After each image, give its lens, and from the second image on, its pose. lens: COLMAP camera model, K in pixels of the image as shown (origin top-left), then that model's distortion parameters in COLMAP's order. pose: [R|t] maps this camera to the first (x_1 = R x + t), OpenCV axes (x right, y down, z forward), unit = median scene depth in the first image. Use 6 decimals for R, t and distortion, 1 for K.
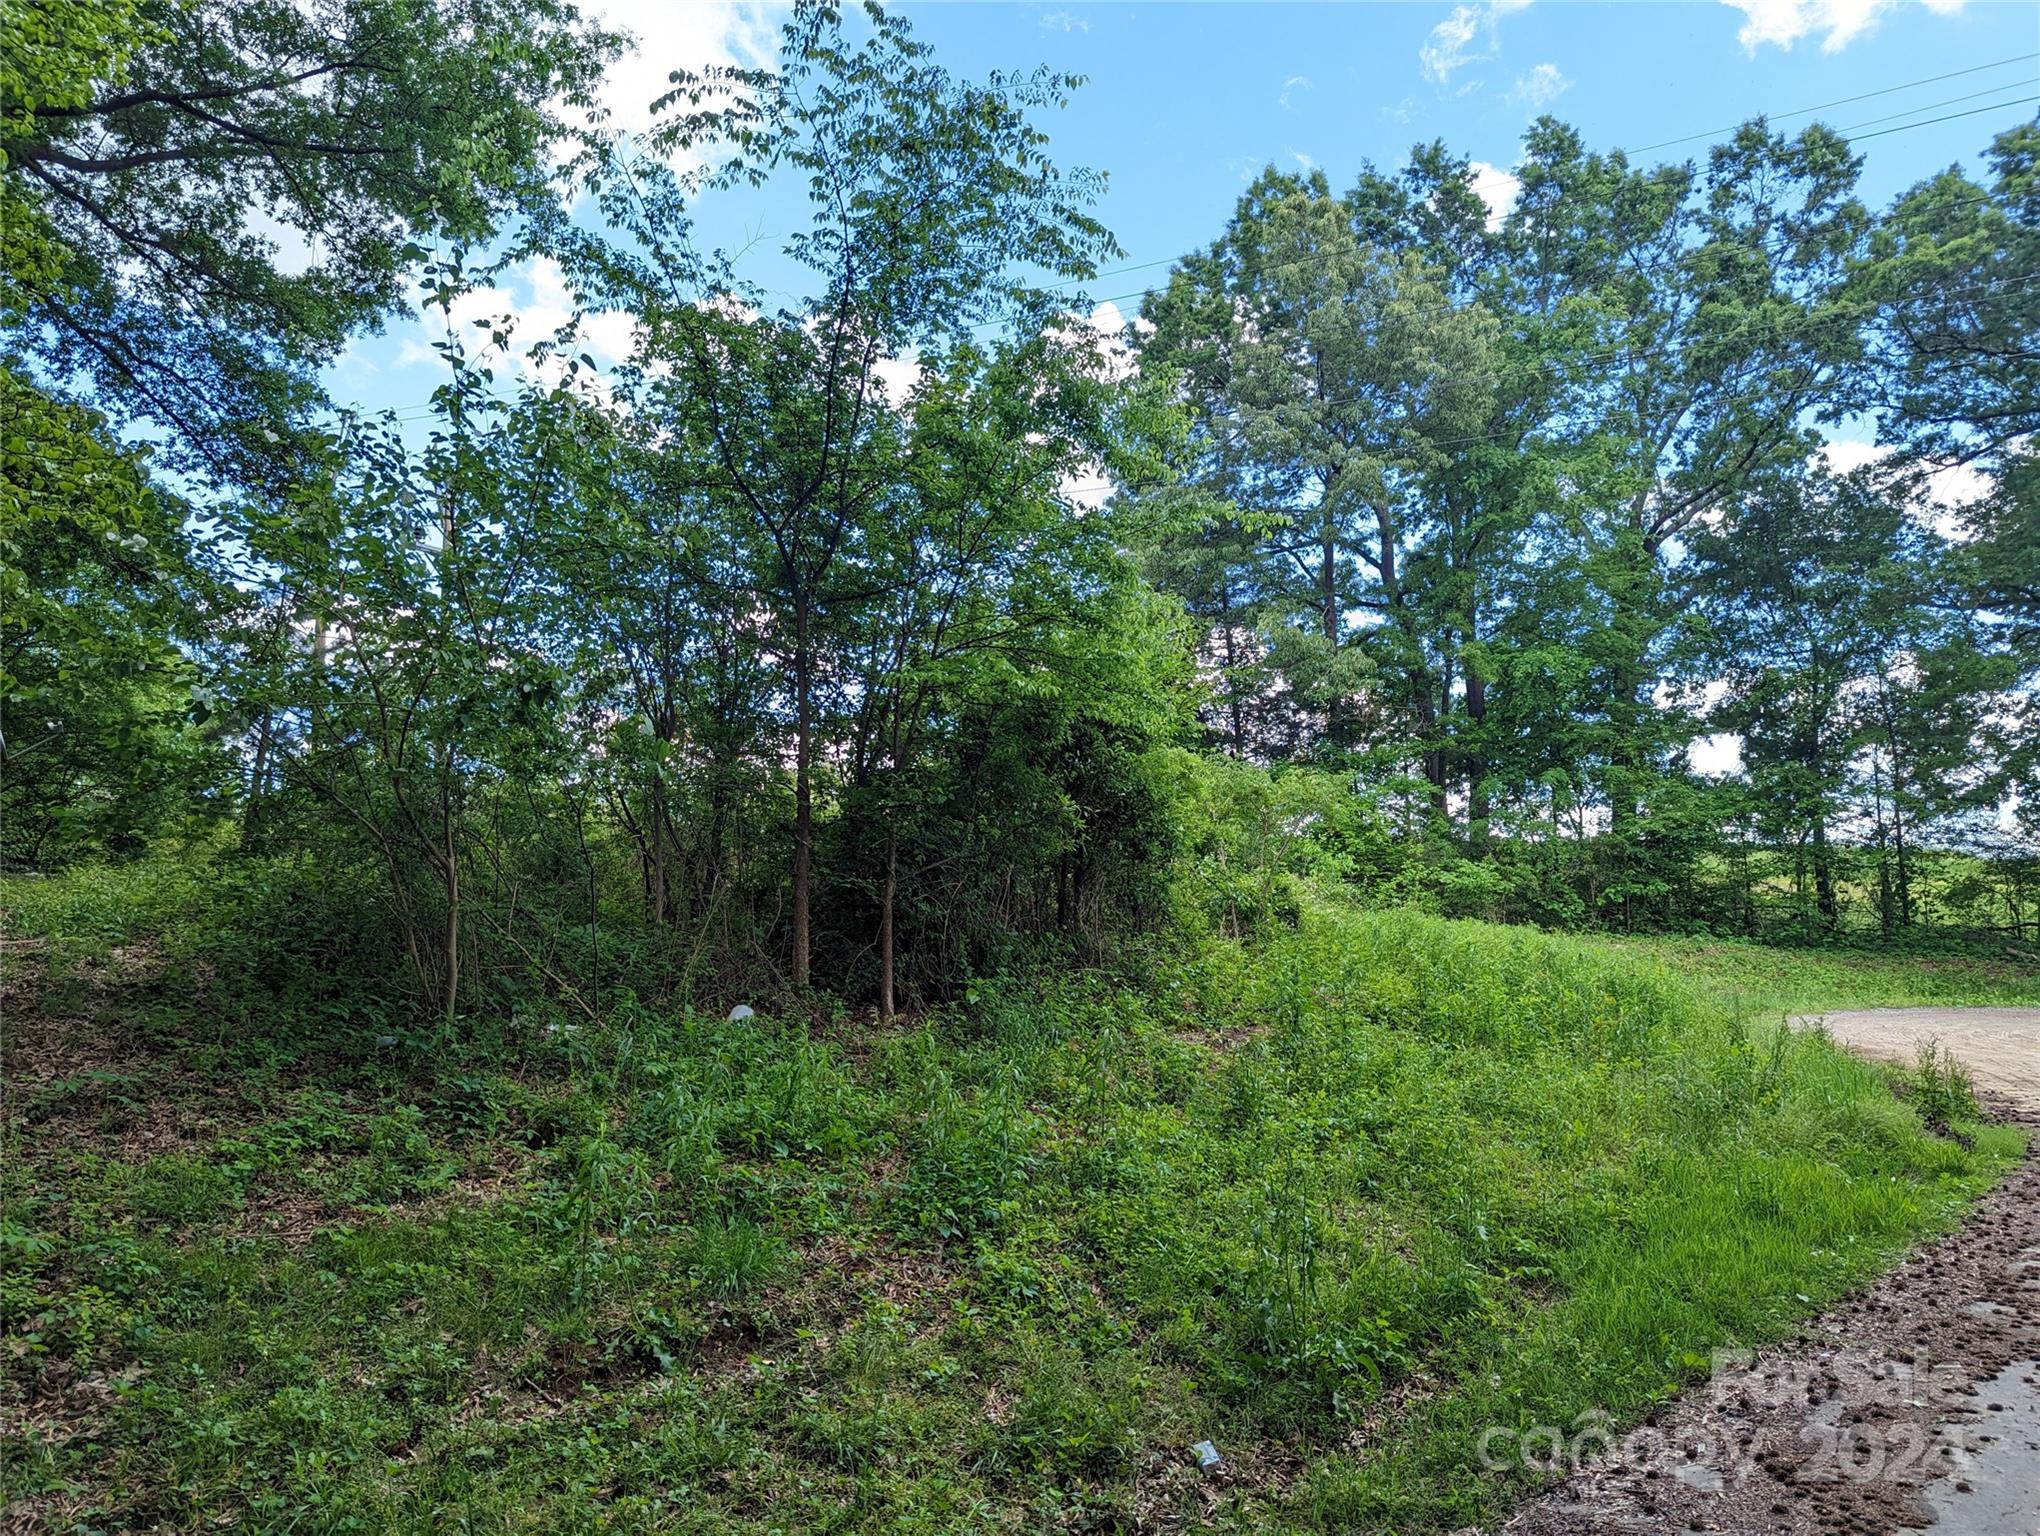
lens RADIAL K [[1426.3, 0, 1017.6], [0, 1426.3, 777.1], [0, 0, 1]] dist [0.006191, 0.003400]
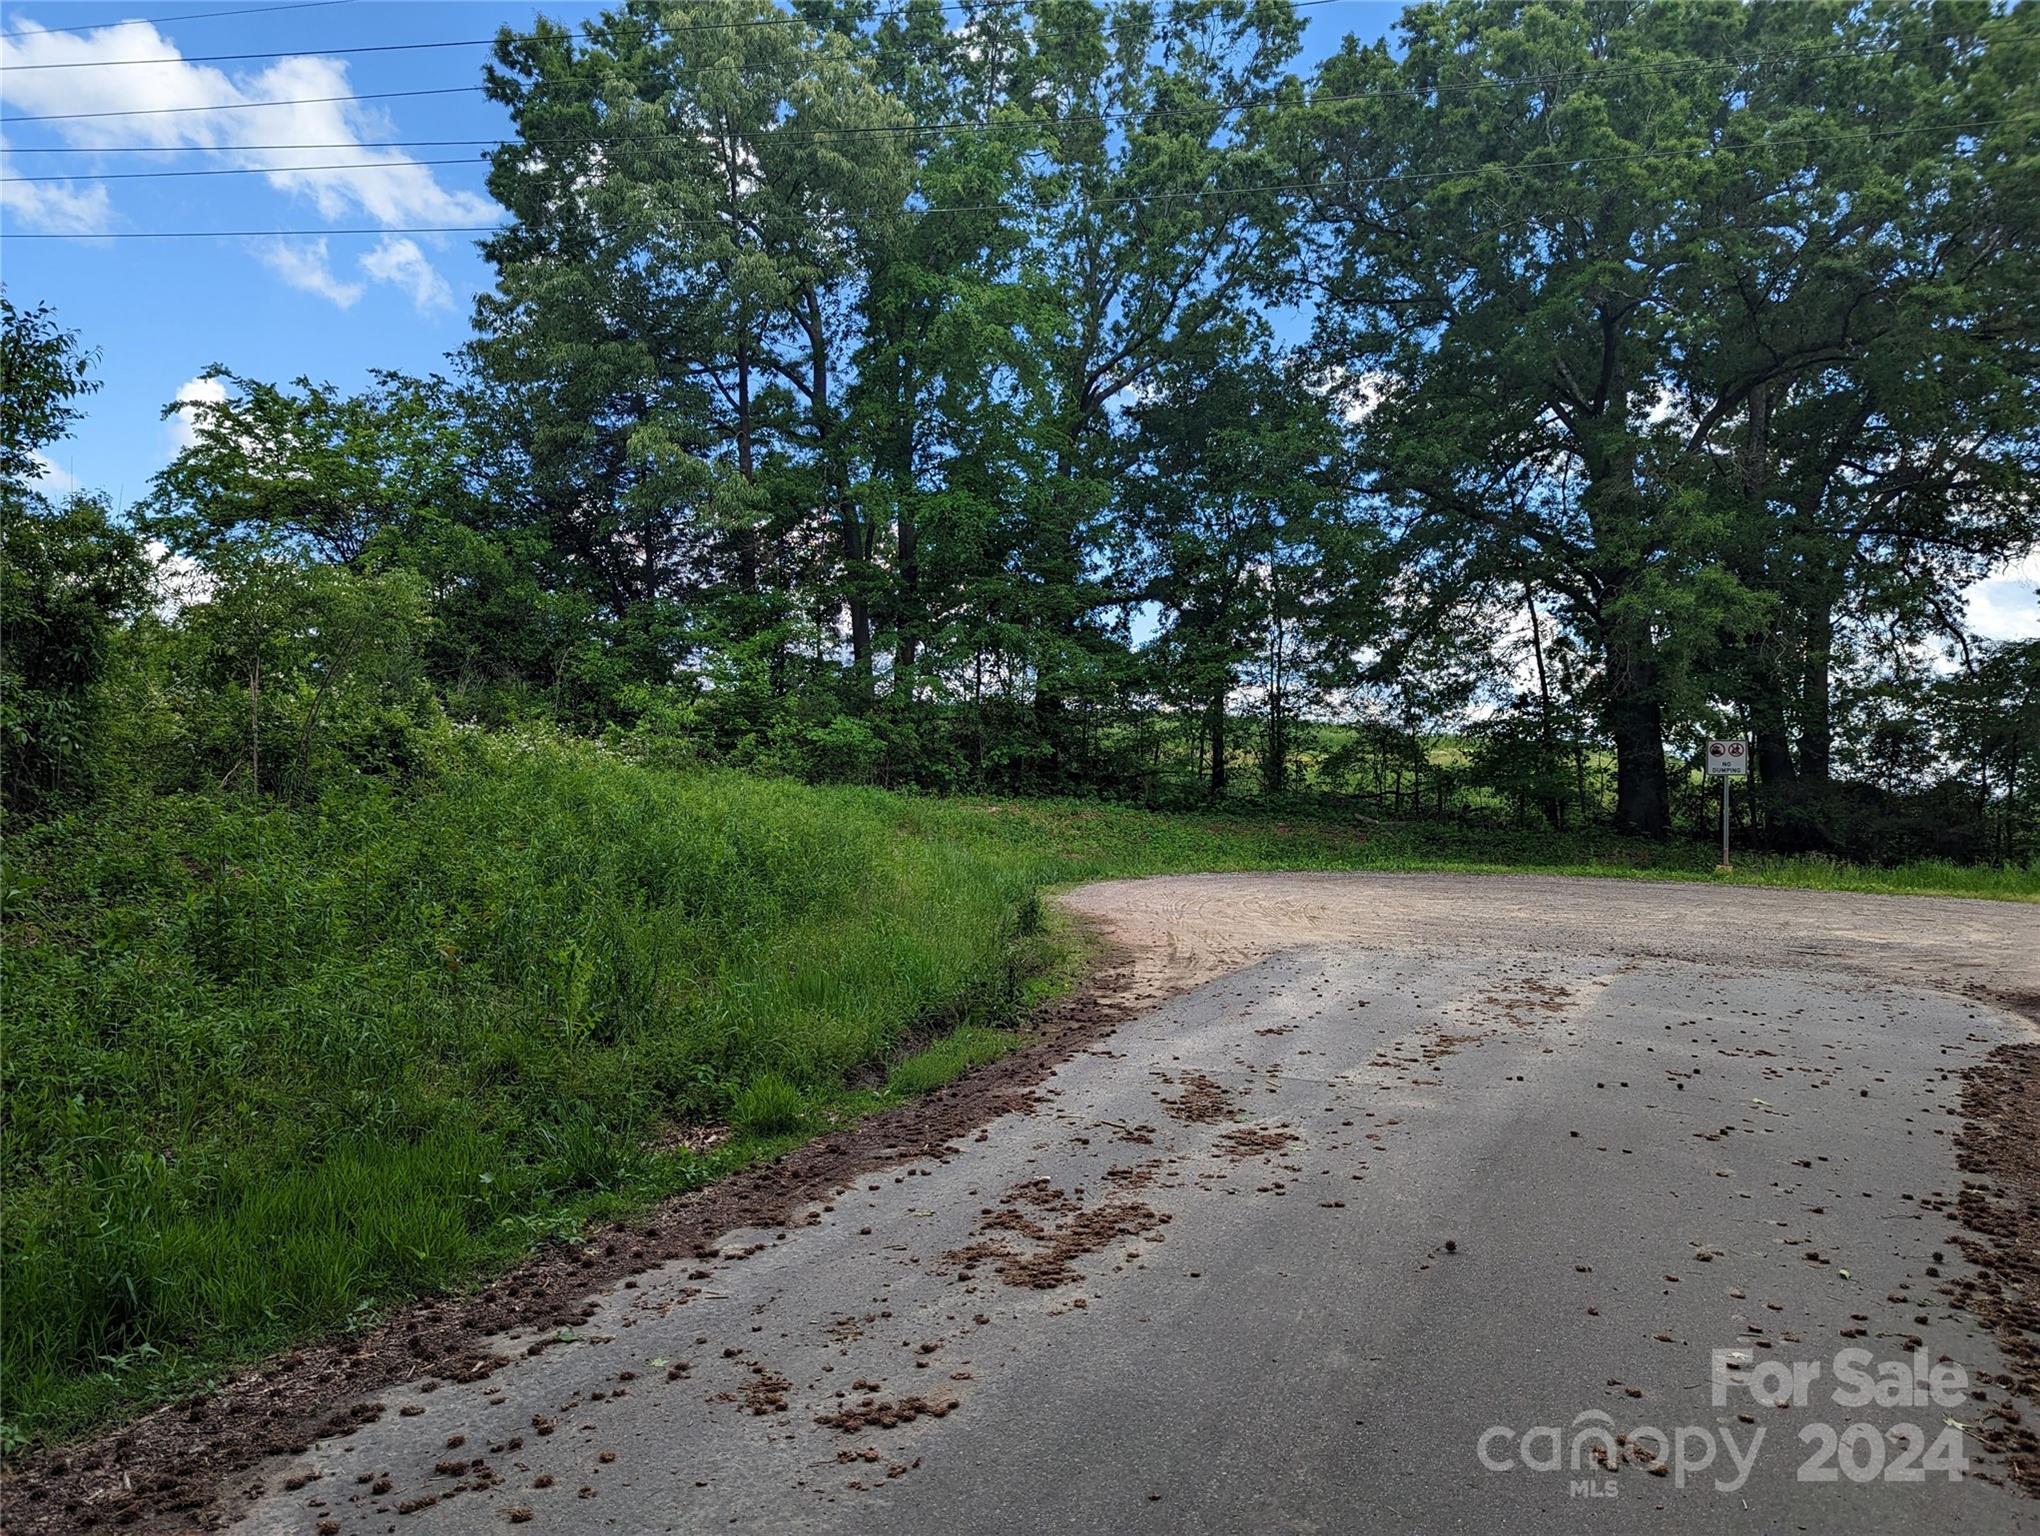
lens RADIAL K [[1426.3, 0, 1022.2], [0, 1426.3, 763.8], [0, 0, 1]] dist [0.006191, 0.003400]
pose [[0.949412, 0.018142, 0.313508, 0.106899], [-0.045095, 0.995859, 0.078938, 0.009411], [-0.310777, -0.089082, 0.946299, 0.078653]]
